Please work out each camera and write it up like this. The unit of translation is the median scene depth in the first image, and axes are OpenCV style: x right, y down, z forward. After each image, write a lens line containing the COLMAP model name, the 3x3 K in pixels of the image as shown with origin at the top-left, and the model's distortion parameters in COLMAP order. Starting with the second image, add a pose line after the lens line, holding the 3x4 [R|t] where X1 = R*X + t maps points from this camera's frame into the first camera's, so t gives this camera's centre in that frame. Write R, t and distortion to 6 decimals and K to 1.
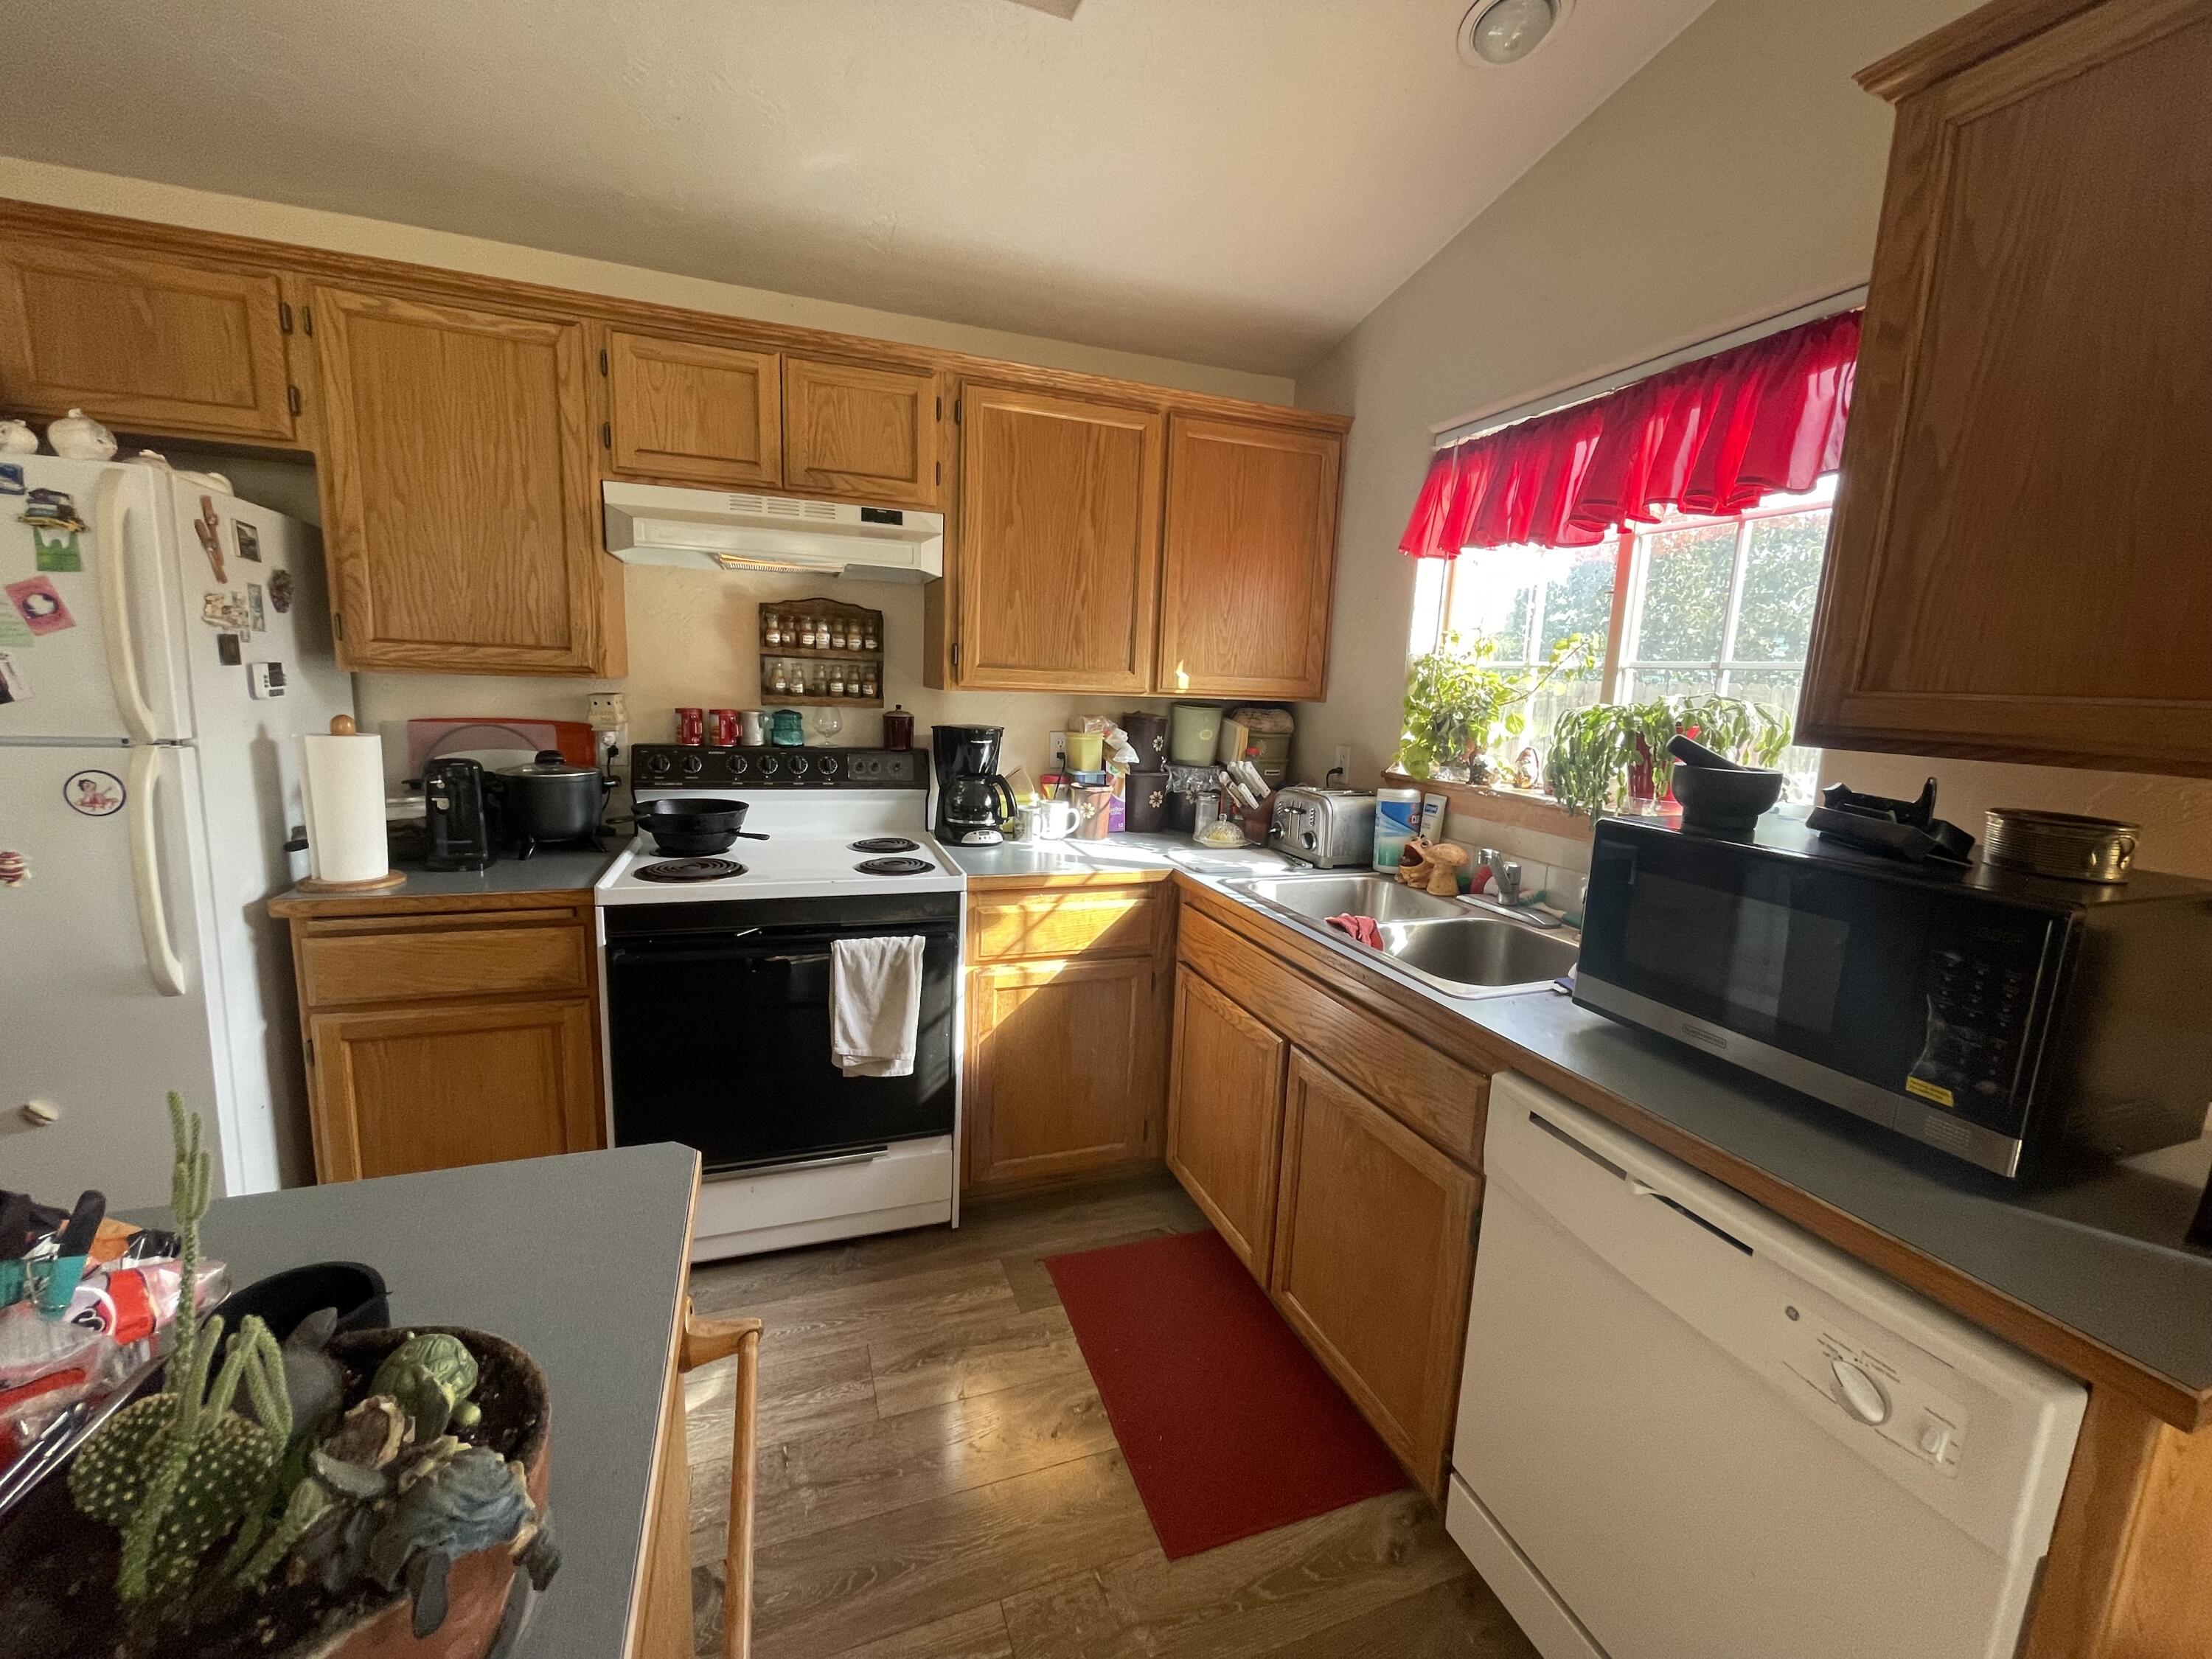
lens RADIAL K [[889.2, 0, 1106.3], [0, 889.2, 834.1], [0, 0, 1]] dist [-0.009983, 0.000001]
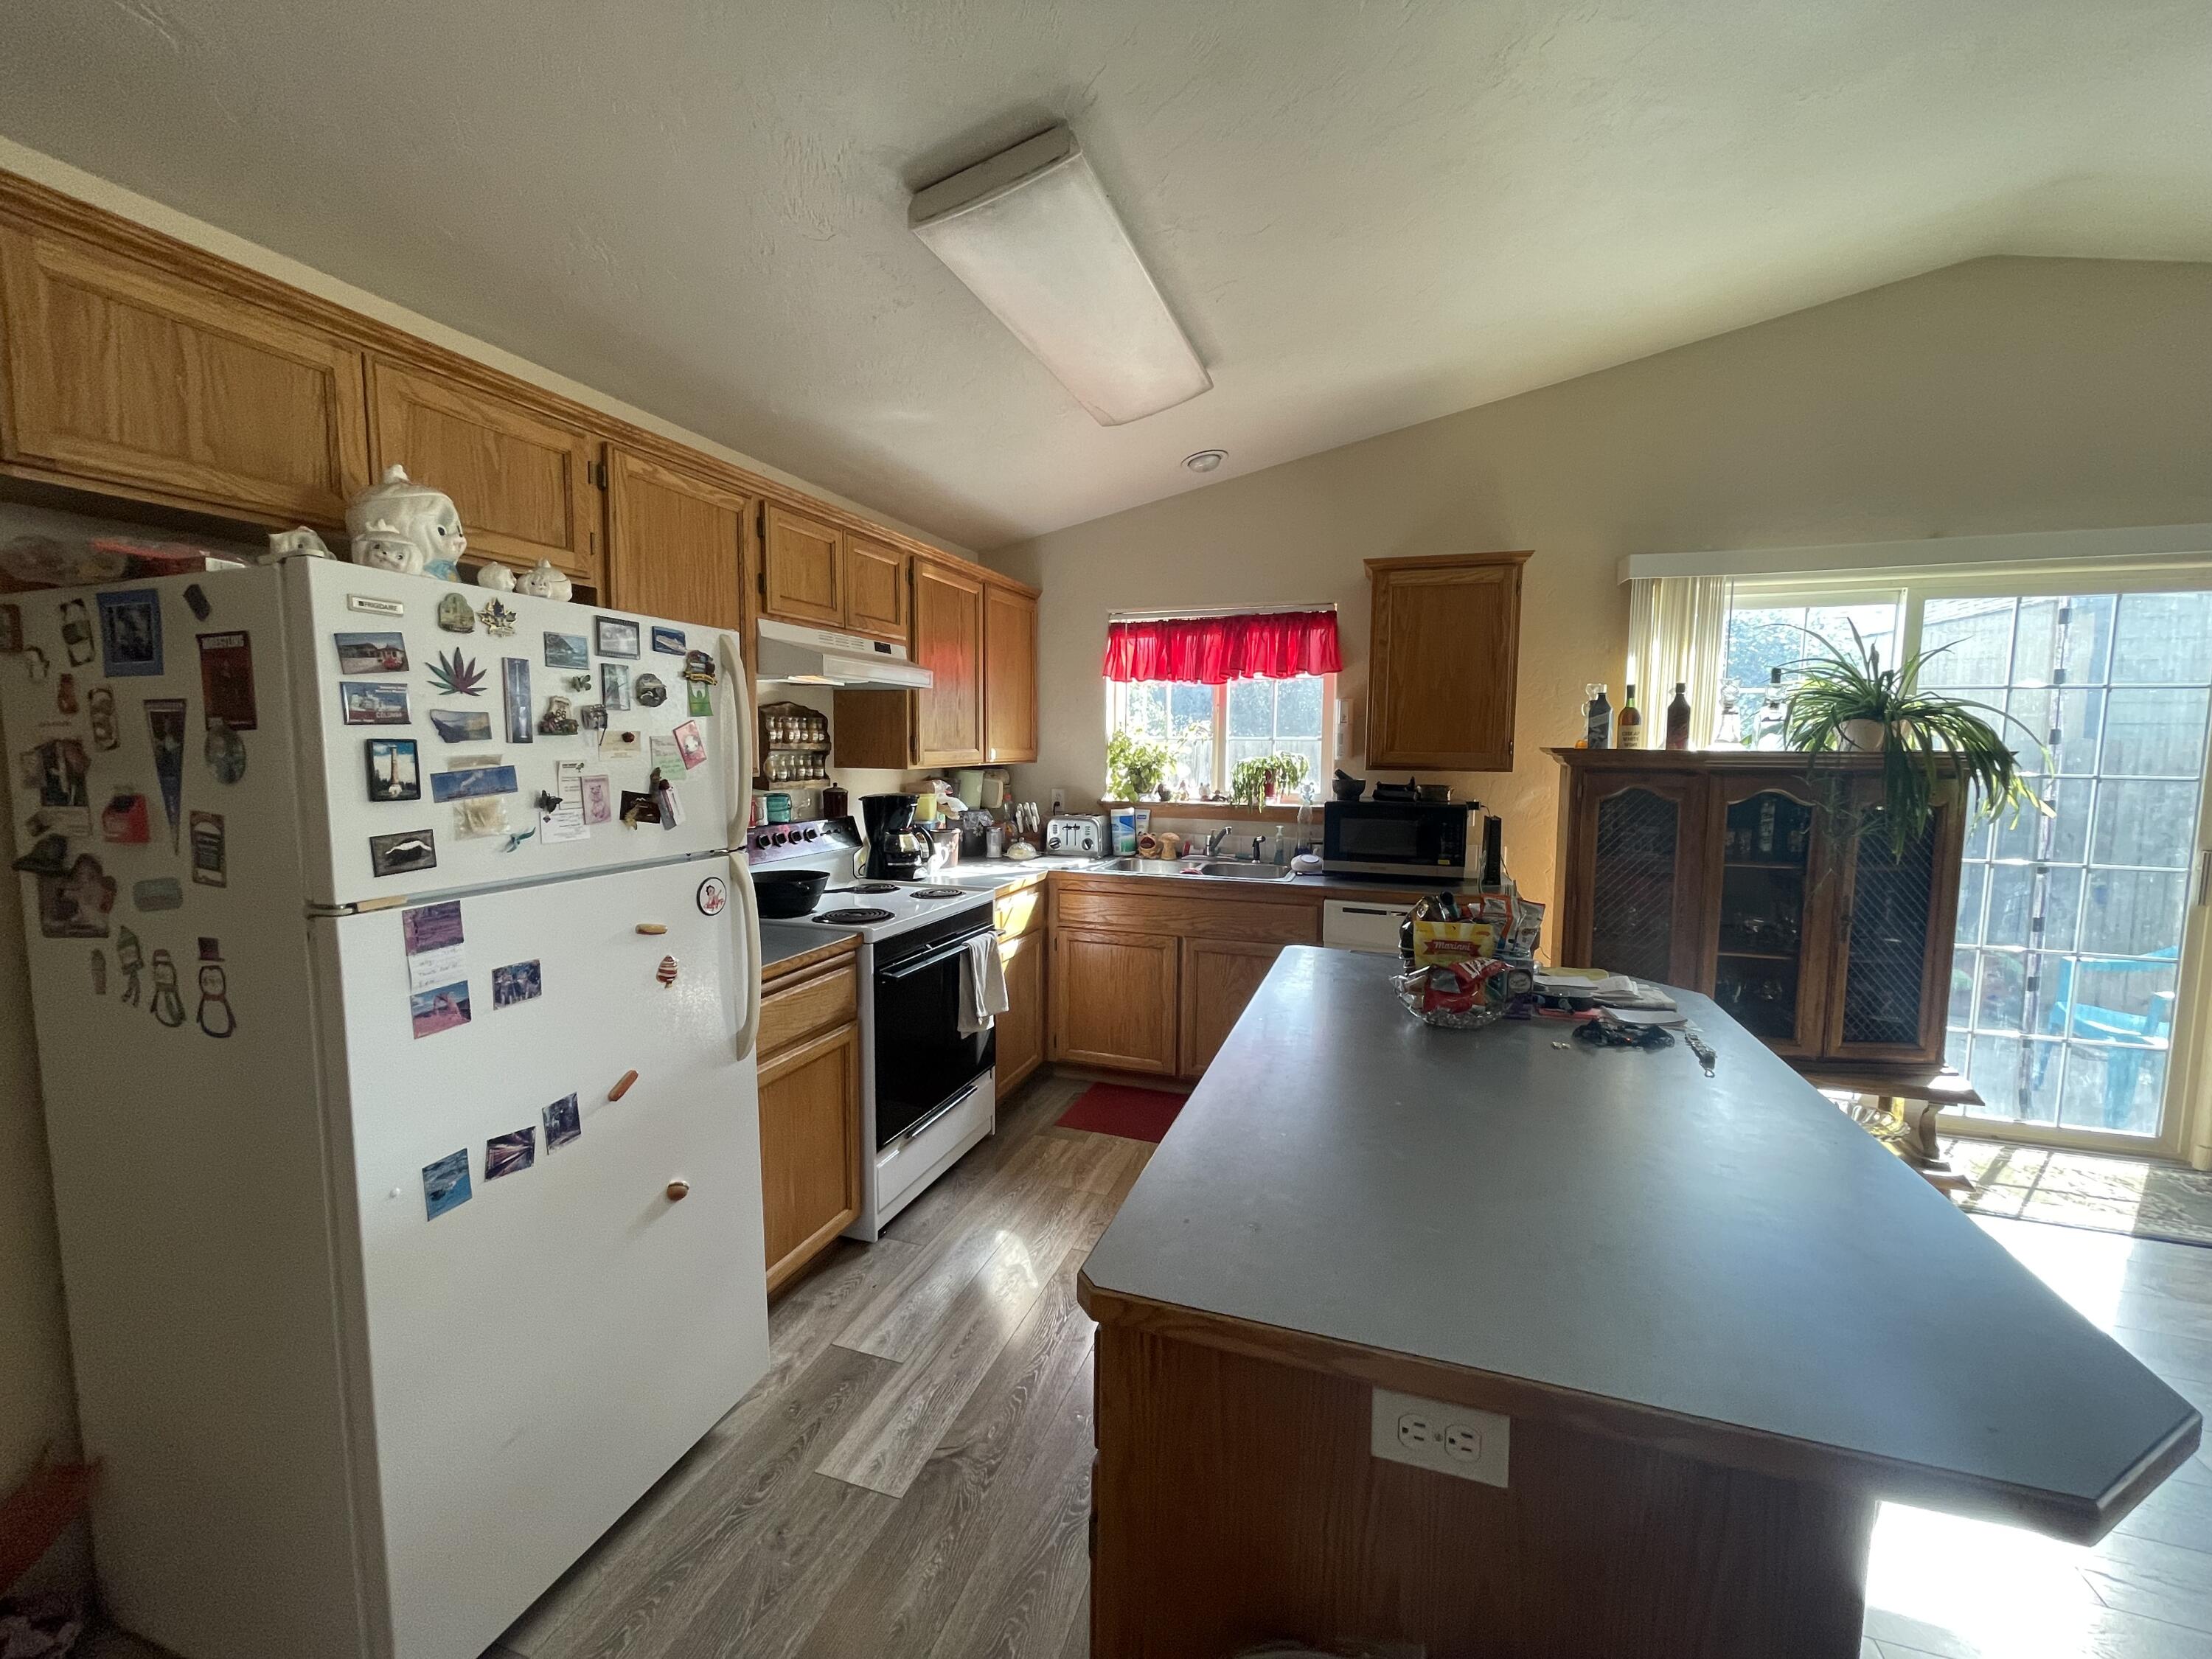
lens RADIAL K [[889.6, 0, 1106.0], [0, 889.6, 829.5], [0, 0, 1]] dist [-0.005260, -0.000194]
pose [[0.639520, -0.112475, 0.760502, -1.134699], [0.152537, 0.988136, 0.017869, -0.049308], [-0.753490, 0.104577, 0.649089, -0.139199]]
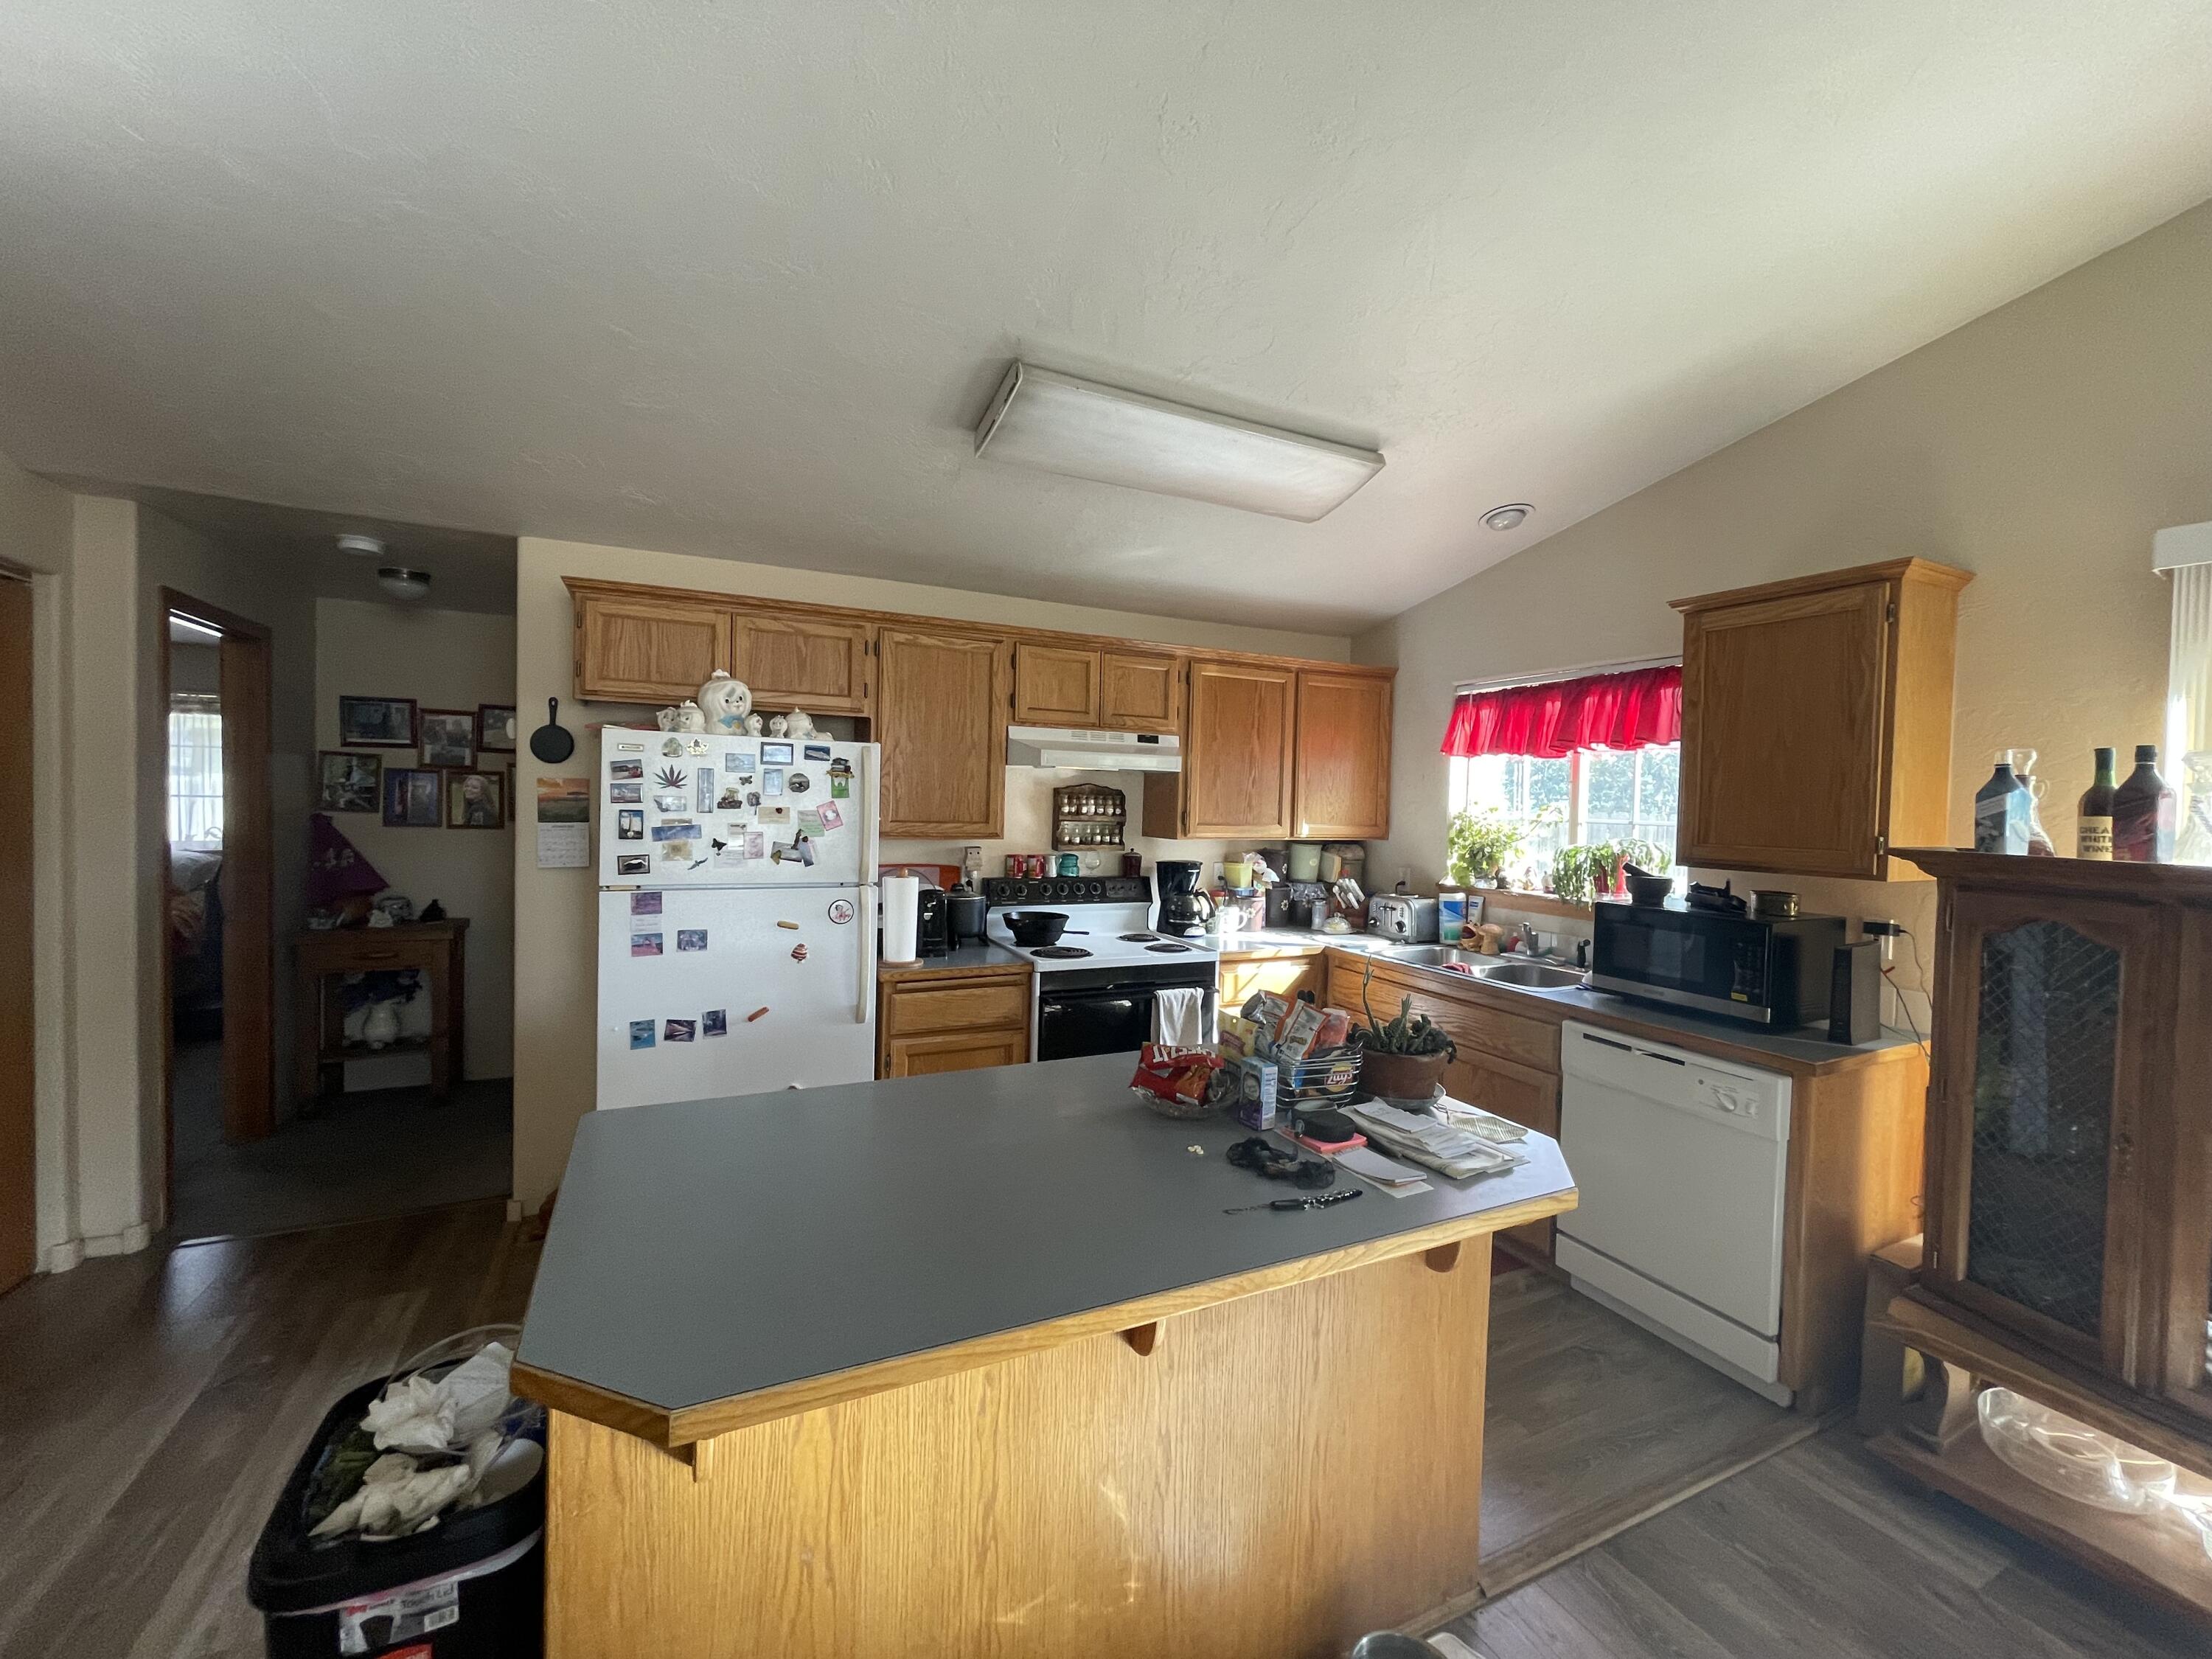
lens RADIAL K [[889.6, 0, 1106.0], [0, 889.6, 829.5], [0, 0, 1]] dist [-0.005260, -0.000194]
pose [[0.995578, -0.020662, 0.091641, -0.496002], [0.033161, 0.990011, -0.137038, 0.039924], [-0.087894, 0.139471, 0.986318, -0.636033]]
